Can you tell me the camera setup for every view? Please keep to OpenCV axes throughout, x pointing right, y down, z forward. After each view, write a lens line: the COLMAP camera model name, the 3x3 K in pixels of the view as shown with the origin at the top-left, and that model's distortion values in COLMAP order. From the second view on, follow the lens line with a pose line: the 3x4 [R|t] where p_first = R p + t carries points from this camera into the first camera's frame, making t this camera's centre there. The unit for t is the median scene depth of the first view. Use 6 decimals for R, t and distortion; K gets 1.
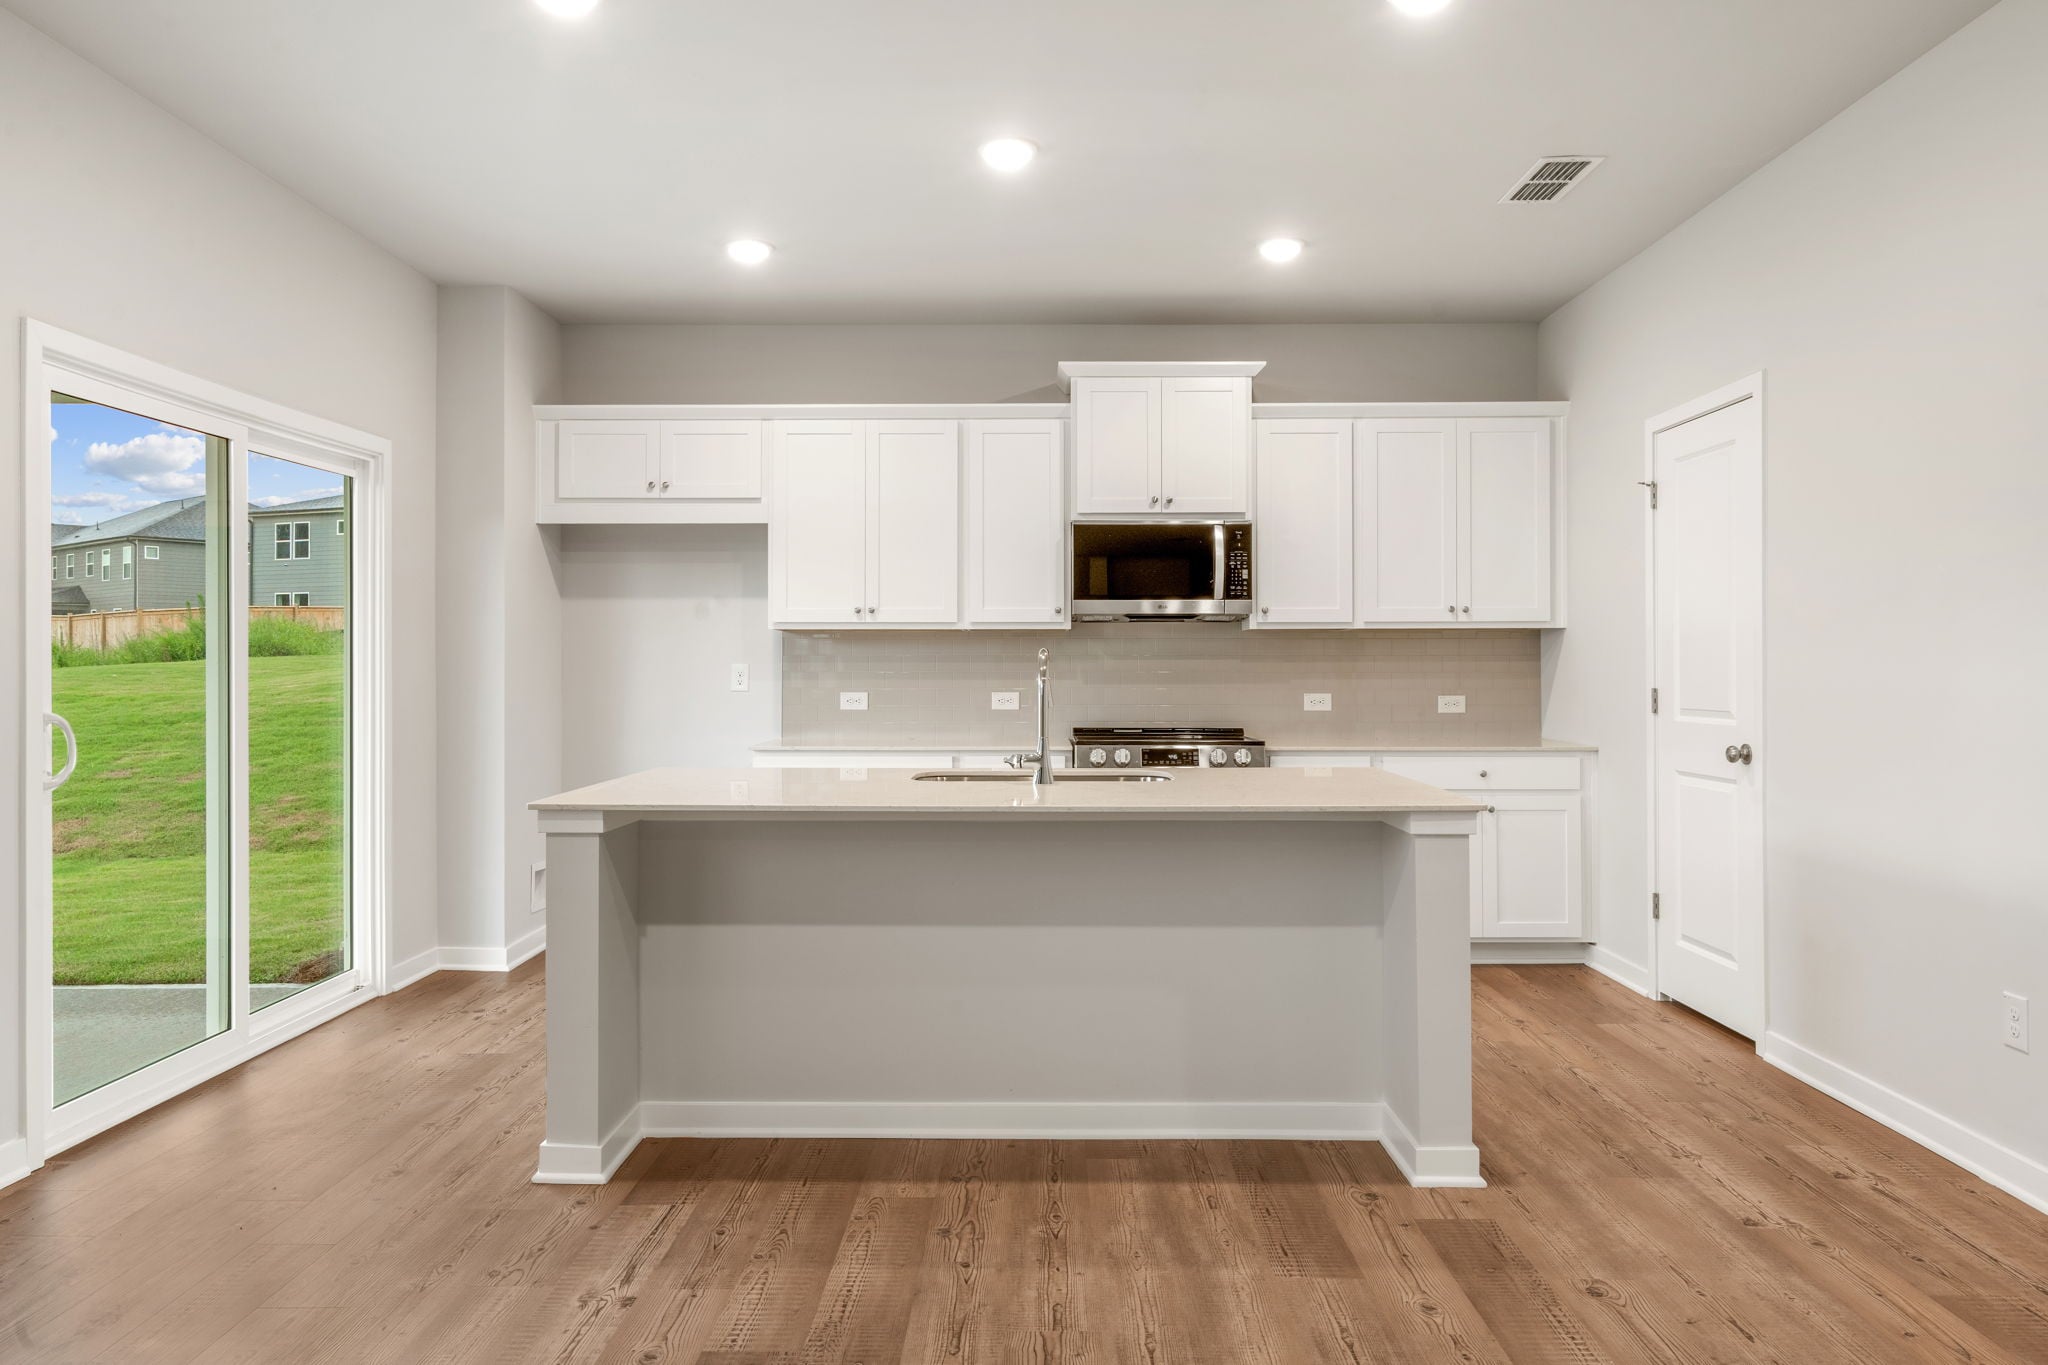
lens RADIAL K [[1388.0, 0, 1020.6], [0, 1388.0, 671.8], [0, 0, 1]] dist [-0.003052, 0.005043]
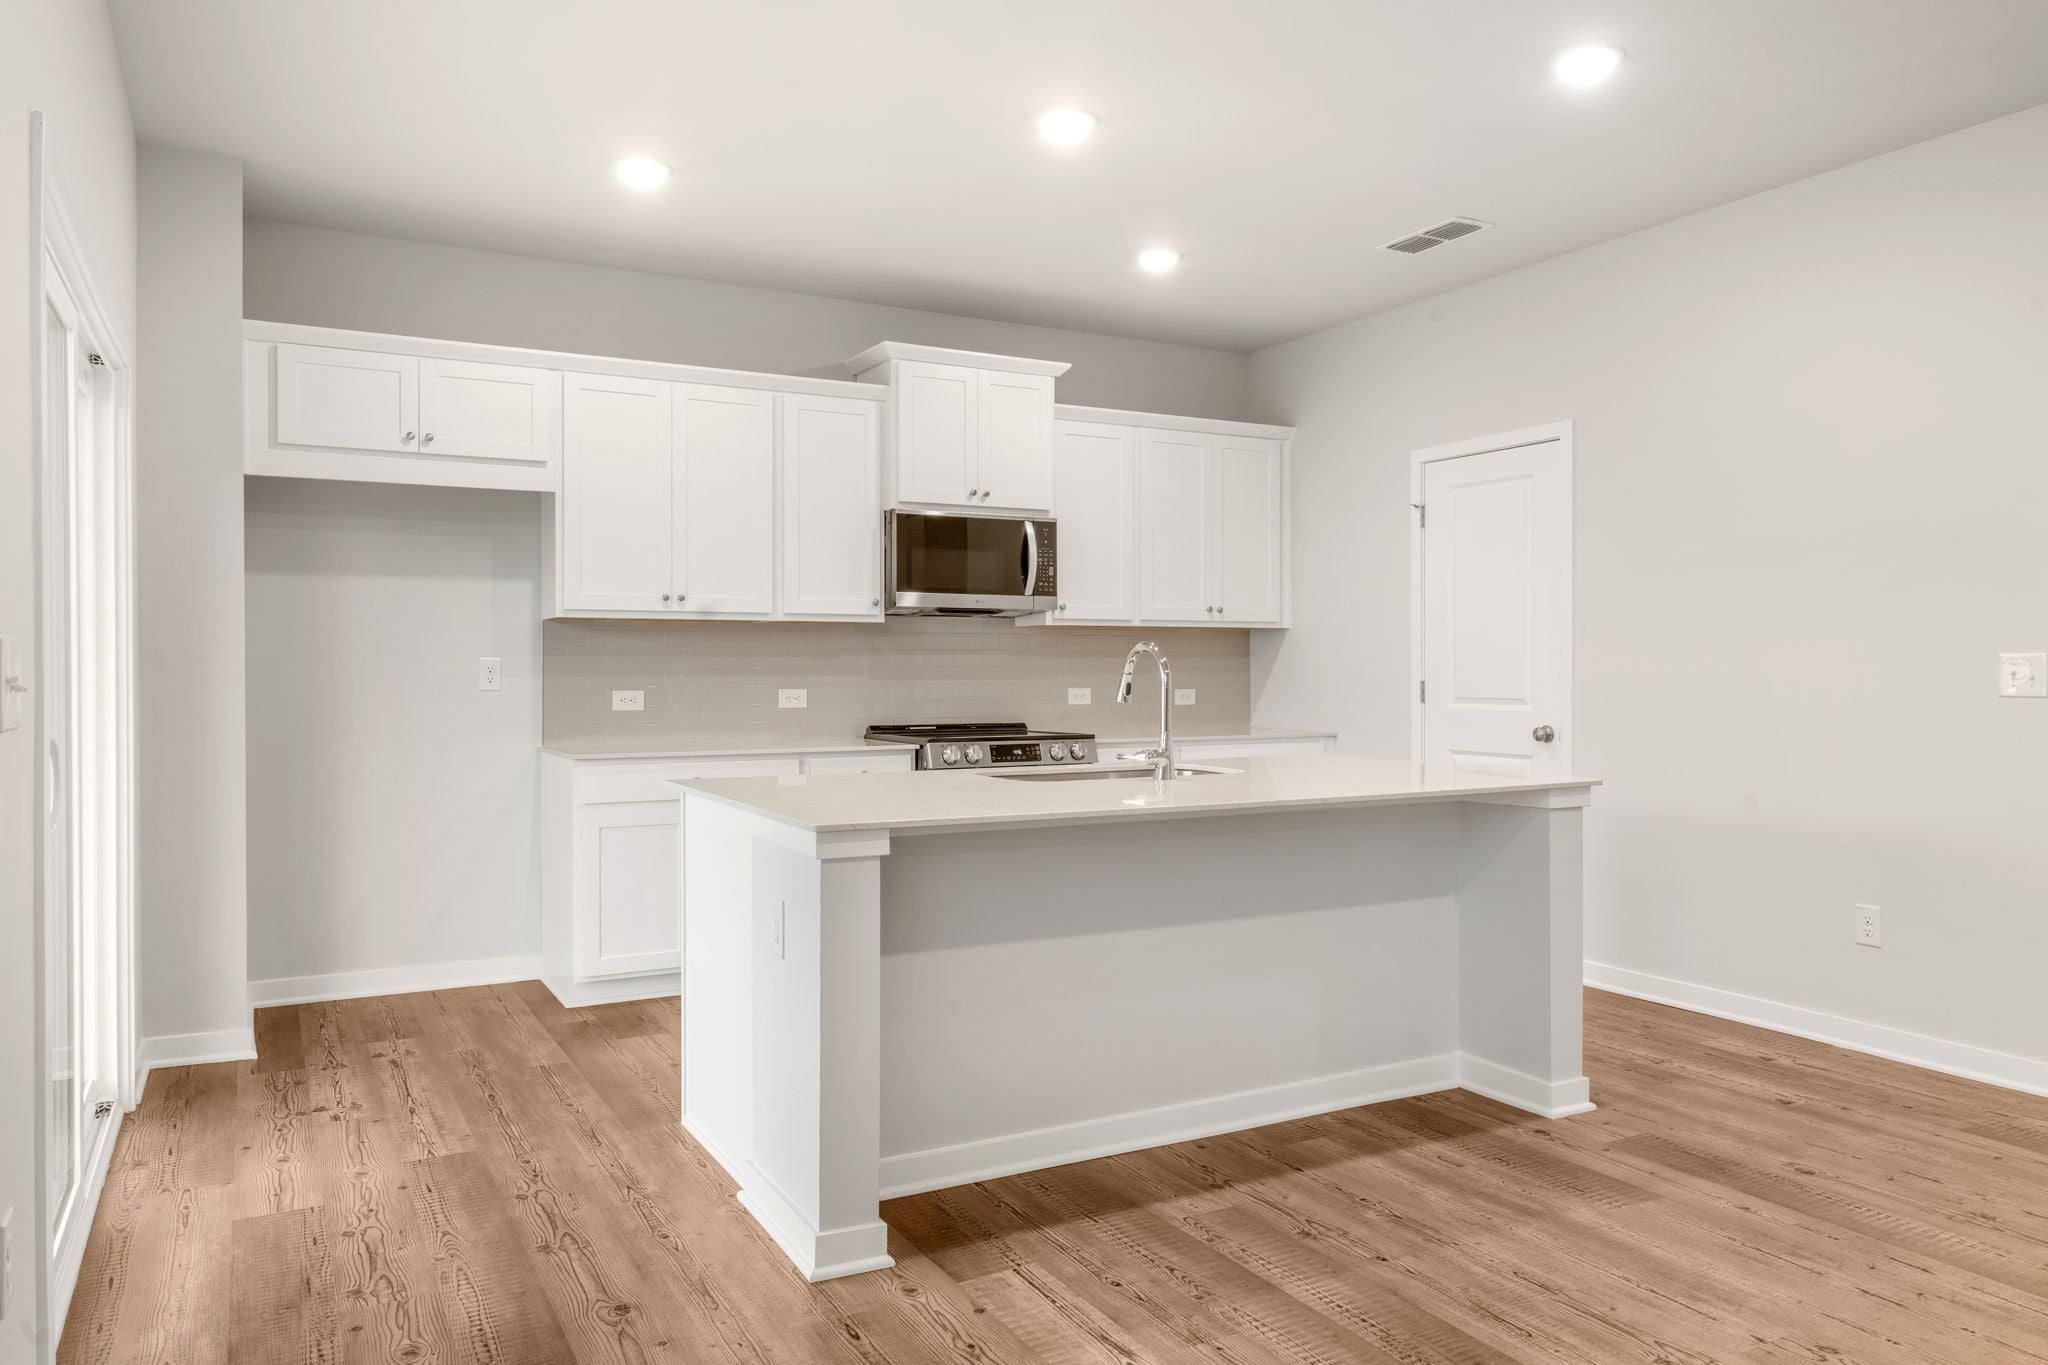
lens RADIAL K [[1388.0, 0, 1006.8], [0, 1388.0, 685.2], [0, 0, 1]] dist [-0.003052, 0.005043]
pose [[0.874875, -0.006191, 0.484310, -0.381087], [0.000691, 0.999933, 0.011534, 0.001616], [-0.484349, -0.009756, 0.874821, 0.131758]]
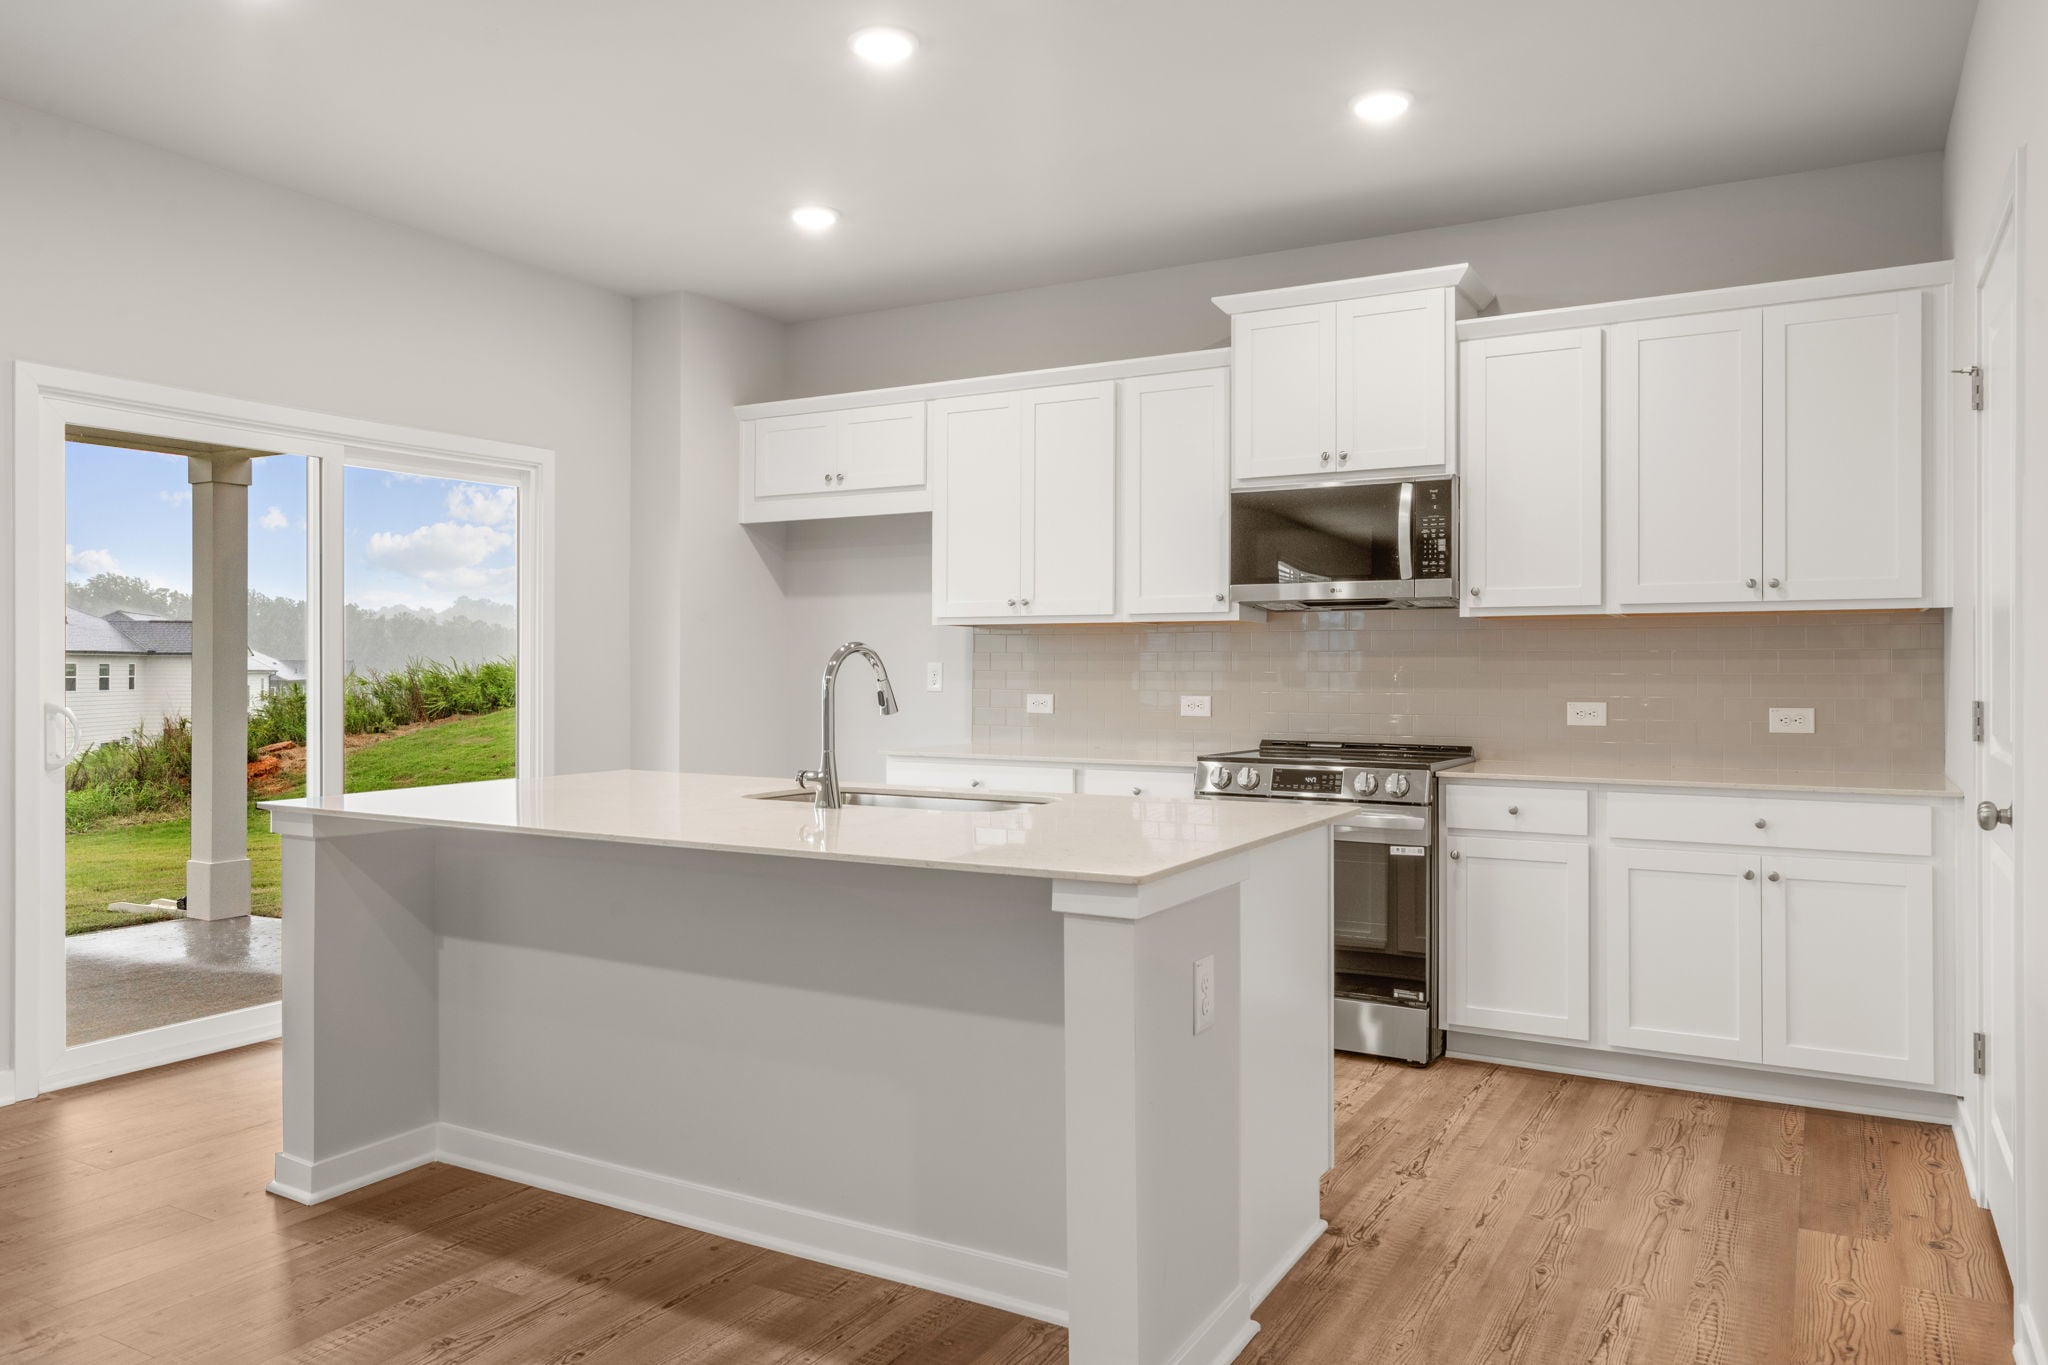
lens RADIAL K [[1388.0, 0, 1034.0], [0, 1388.0, 672.8], [0, 0, 1]] dist [-0.003052, 0.005043]
pose [[0.879034, 0.003607, -0.476746, 0.347910], [-0.003286, 0.999993, 0.001507, -0.000431], [0.476748, 0.000242, 0.879040, 0.233069]]
